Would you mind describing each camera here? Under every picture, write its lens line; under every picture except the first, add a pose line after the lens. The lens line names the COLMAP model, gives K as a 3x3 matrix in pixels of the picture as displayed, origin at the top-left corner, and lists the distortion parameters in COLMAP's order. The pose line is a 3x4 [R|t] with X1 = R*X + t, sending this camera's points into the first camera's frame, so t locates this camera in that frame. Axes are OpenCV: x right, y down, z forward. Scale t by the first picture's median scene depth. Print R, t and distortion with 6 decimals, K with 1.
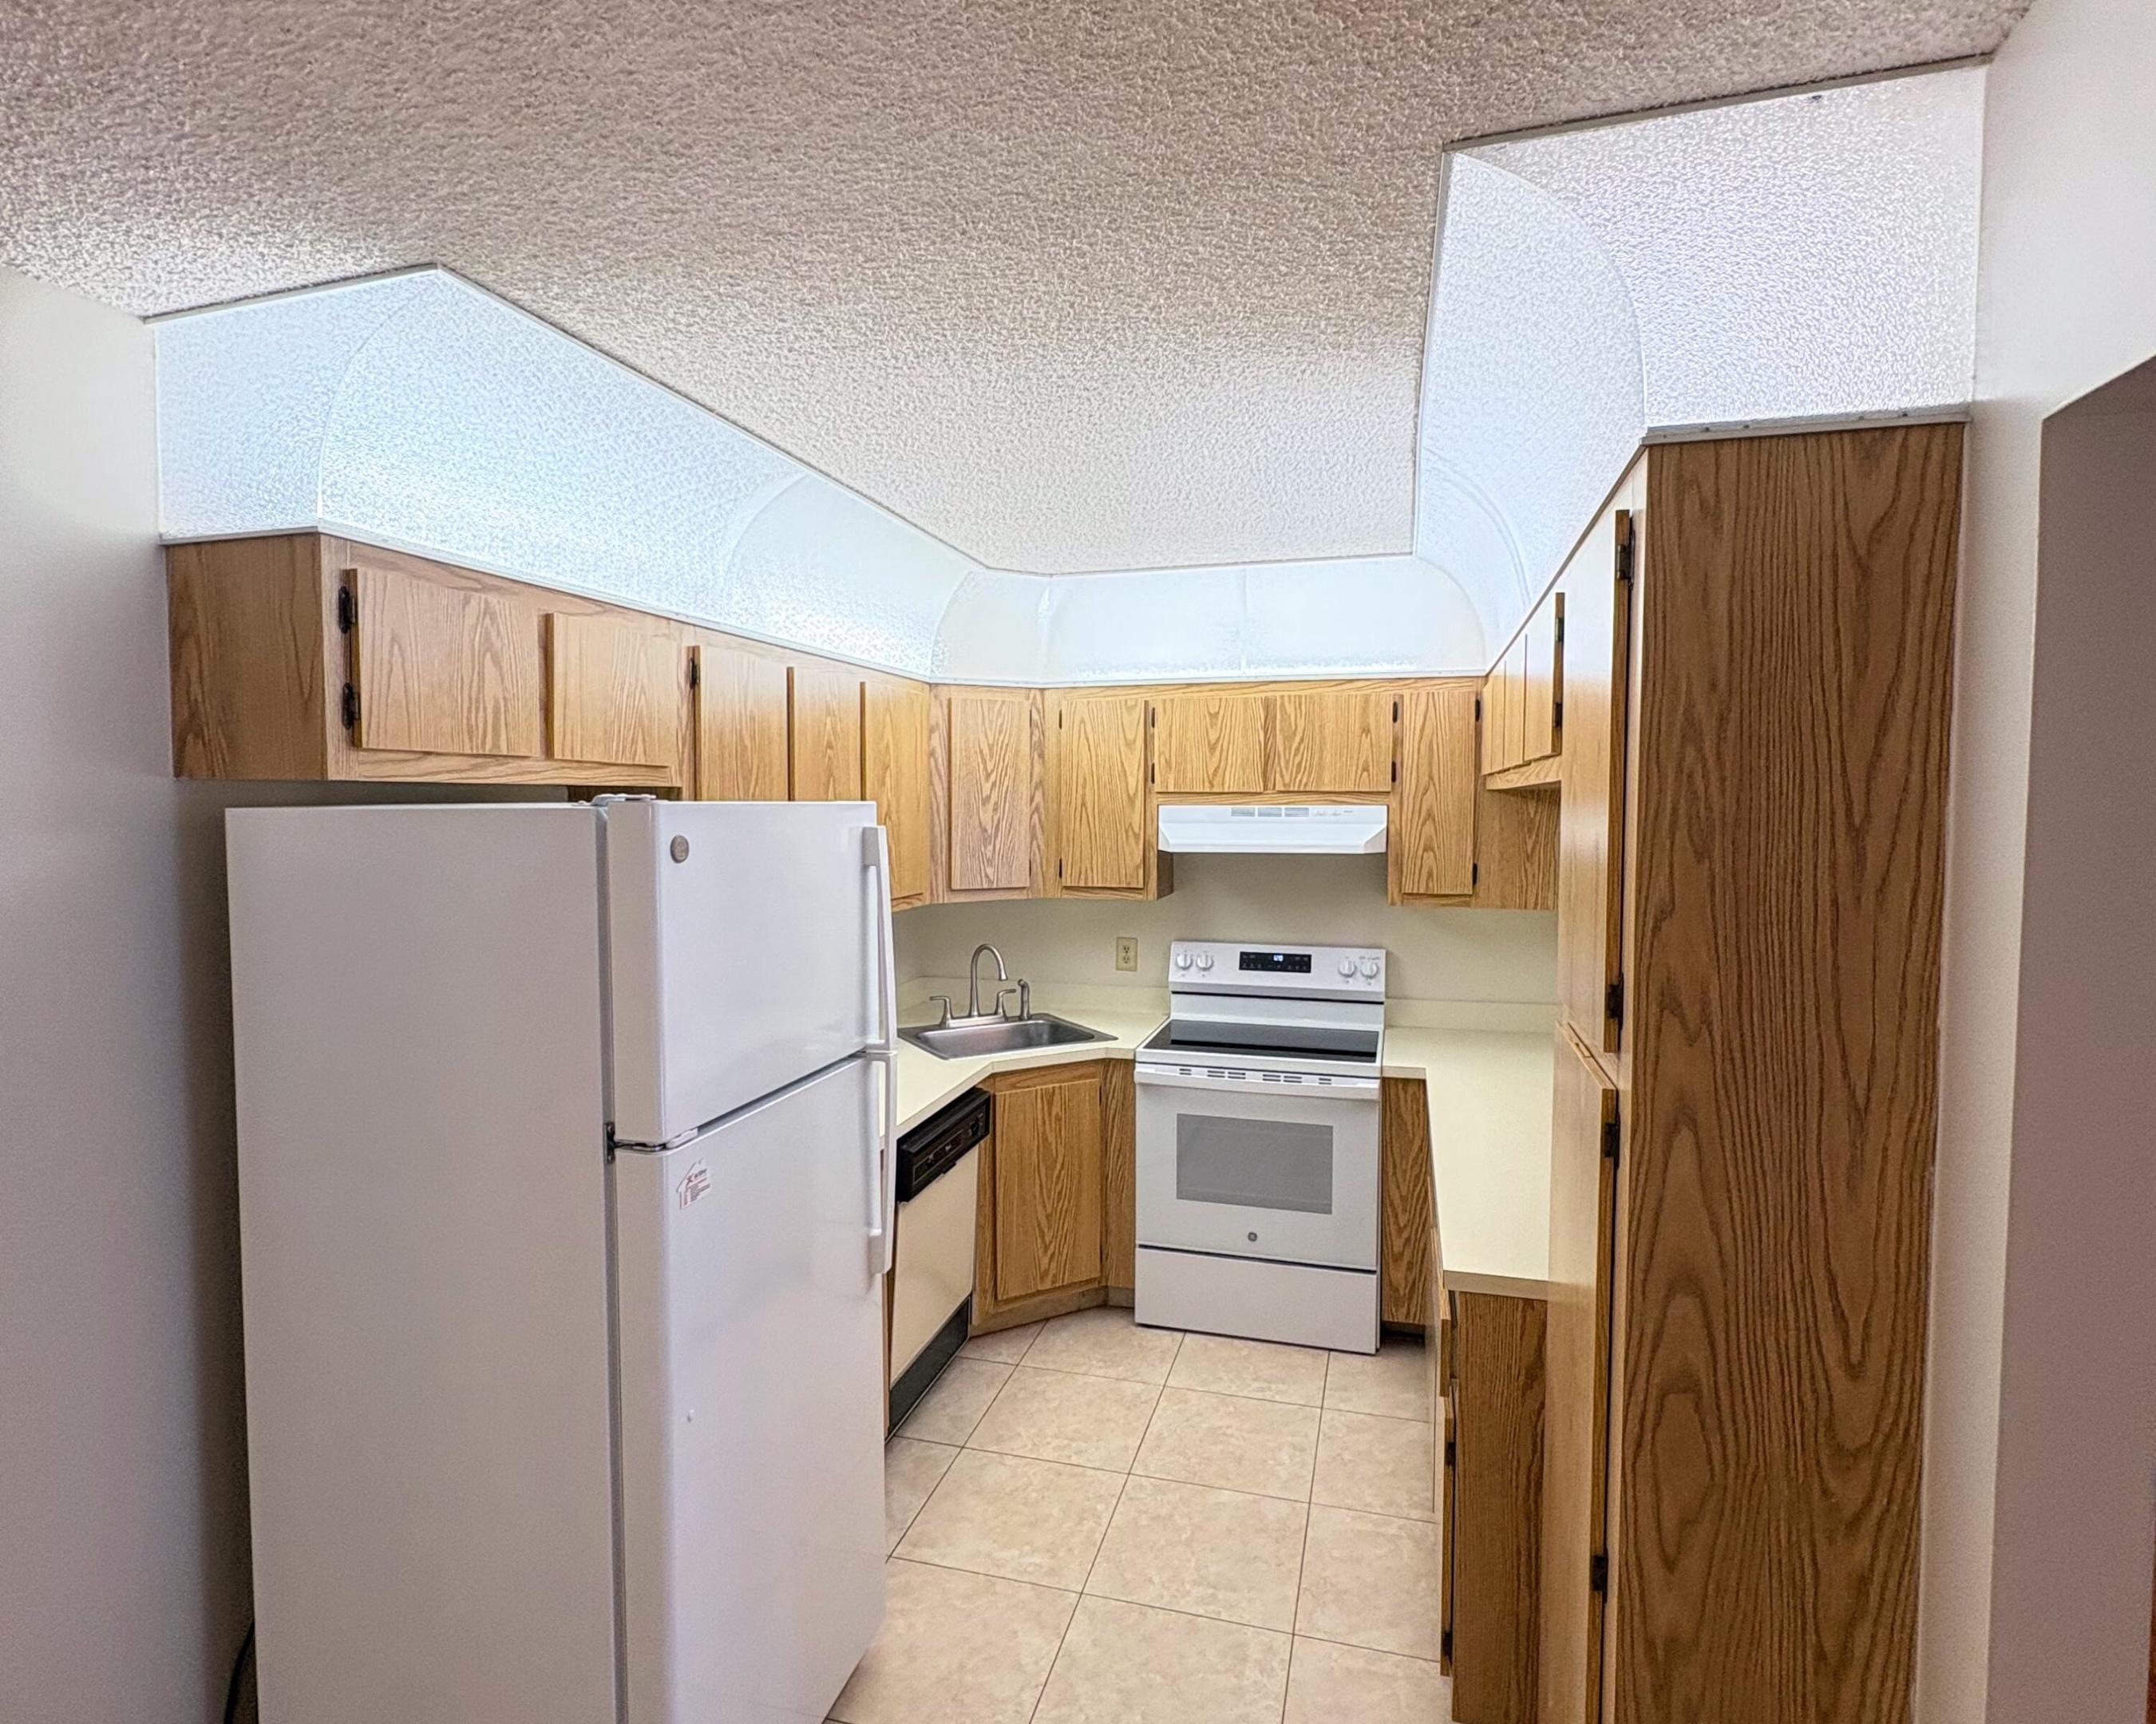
lens RADIAL K [[1159.0, 0, 1072.8], [0, 1159.0, 851.0], [0, 0, 1]] dist [-0.005335, -0.000940]
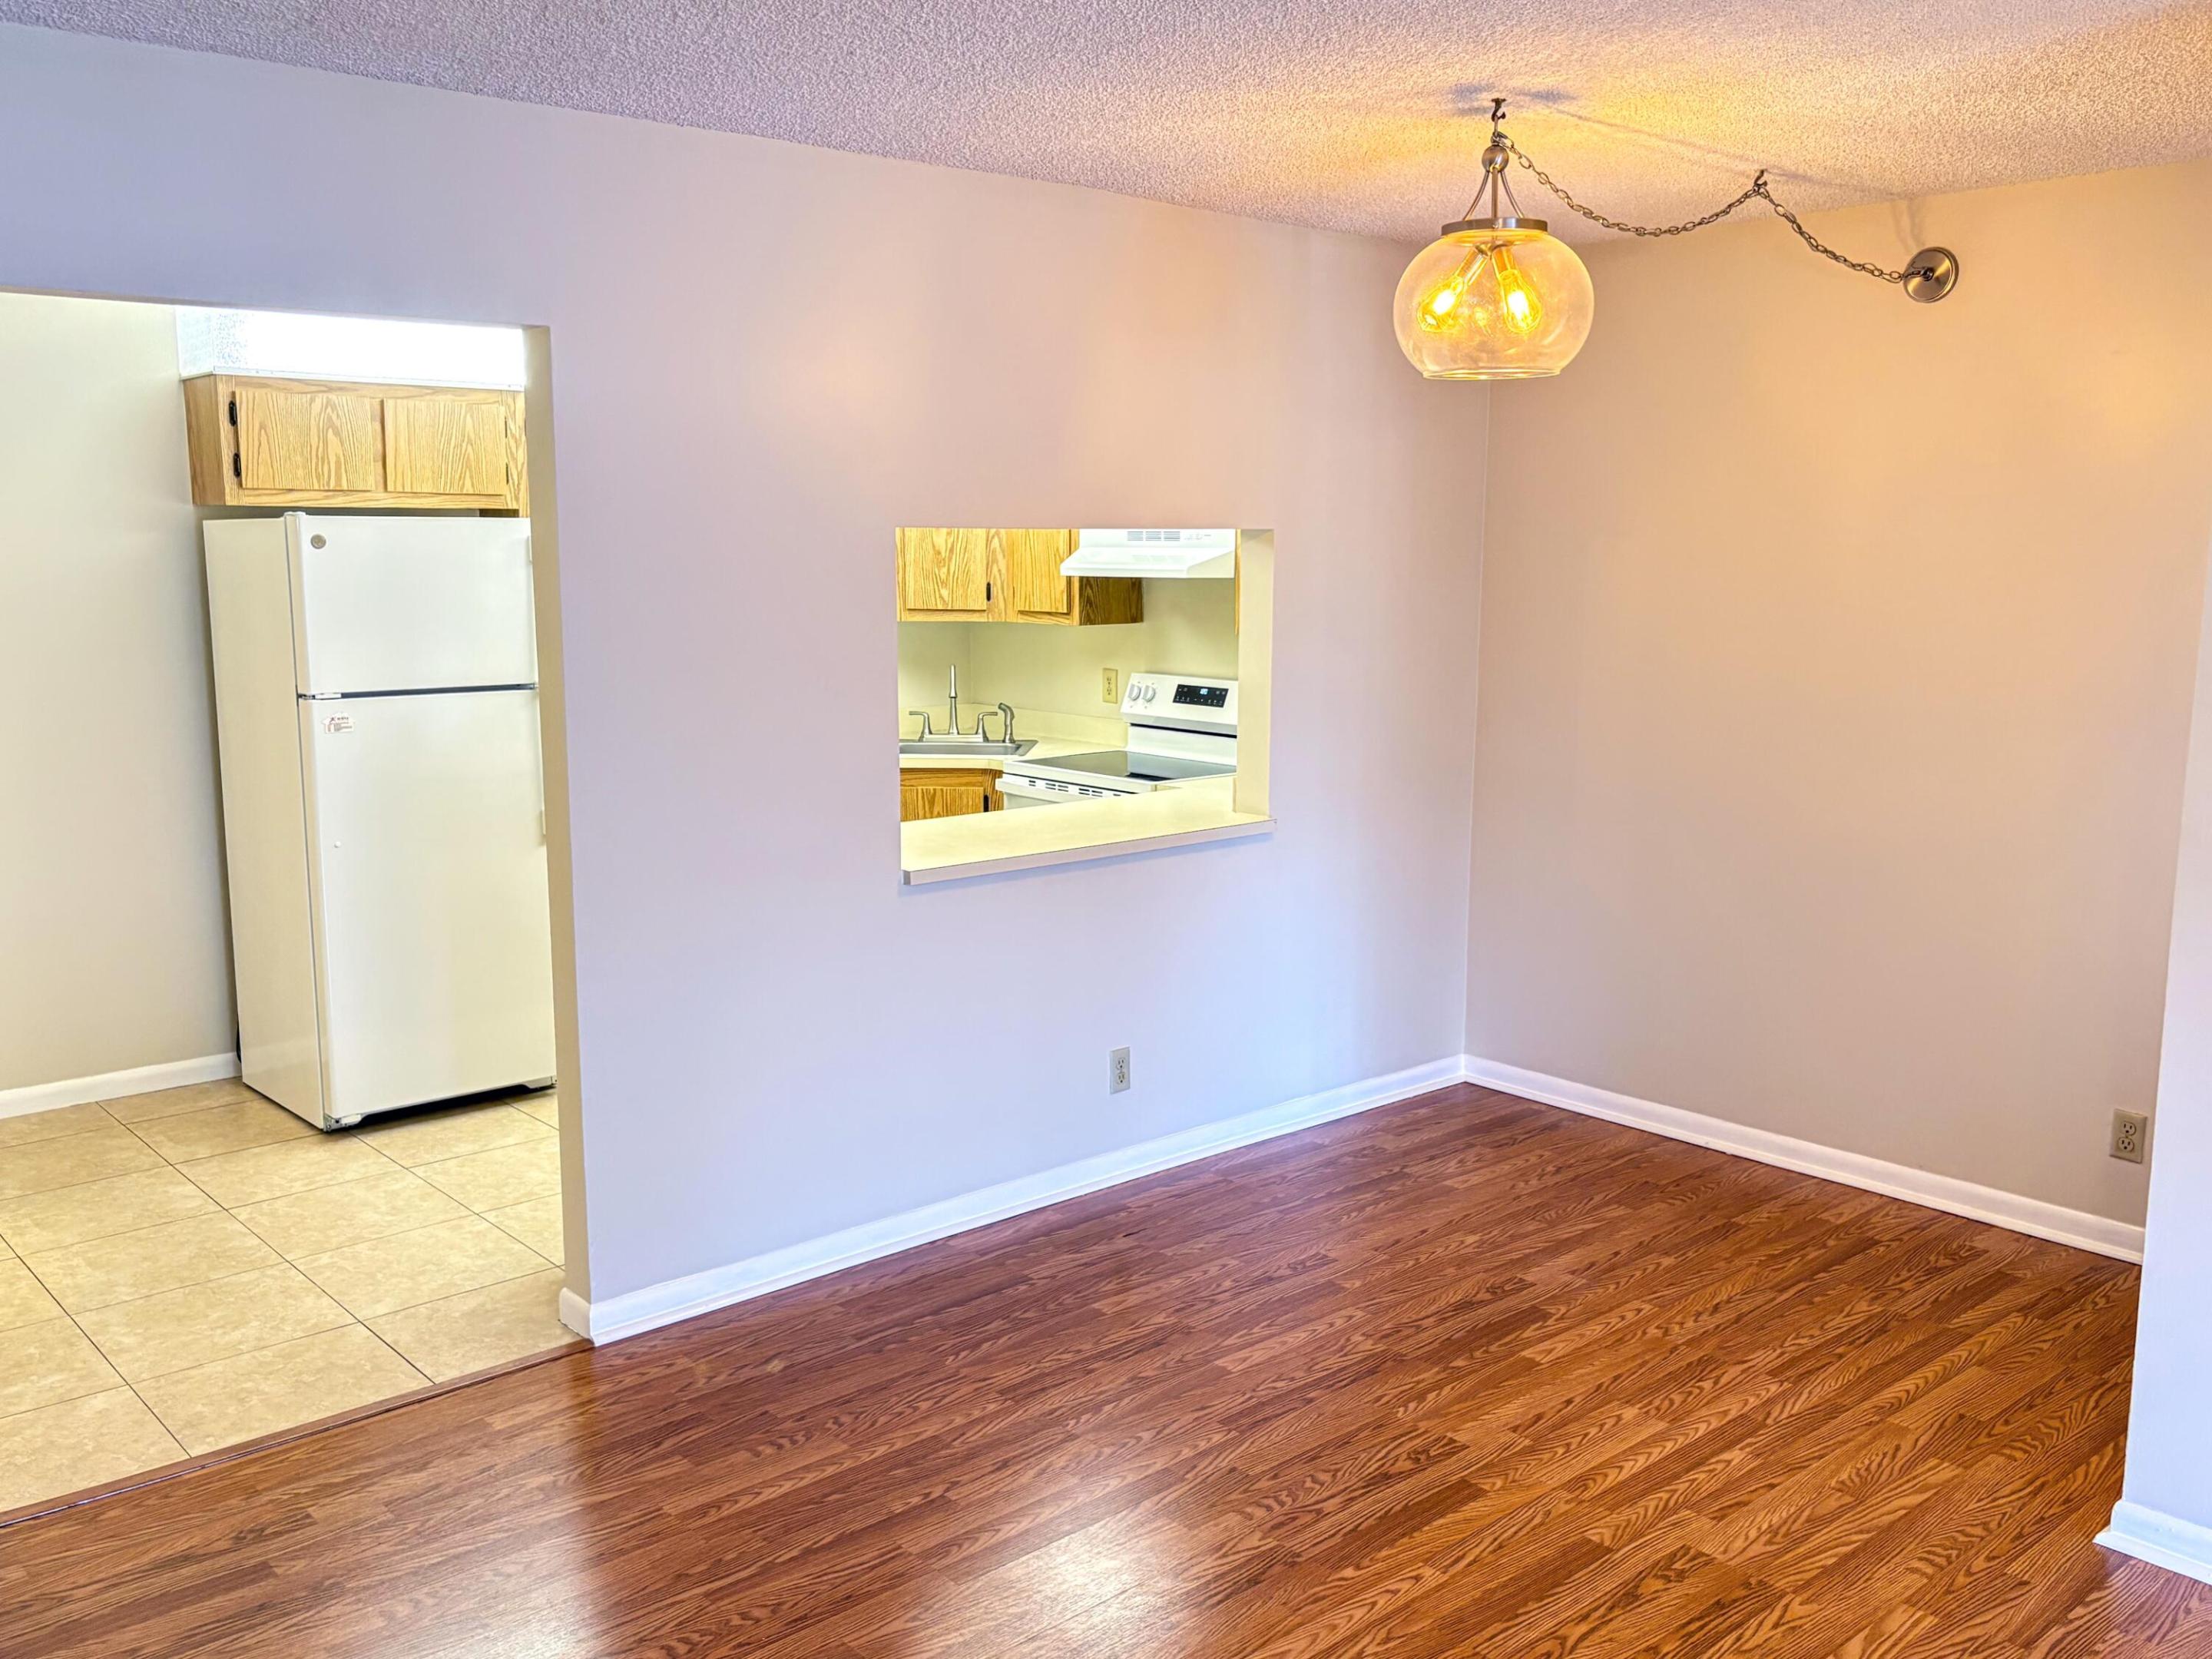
lens RADIAL K [[1895.6, 0, 1108.6], [0, 1895.6, 830.3], [0, 0, 1]] dist [0.000629, -0.002262]
pose [[0.841217, 0.085631, -0.533873, 1.759197], [-0.029170, 0.993129, 0.113331, 0.057319], [0.539910, -0.079762, 0.837935, -0.671840]]
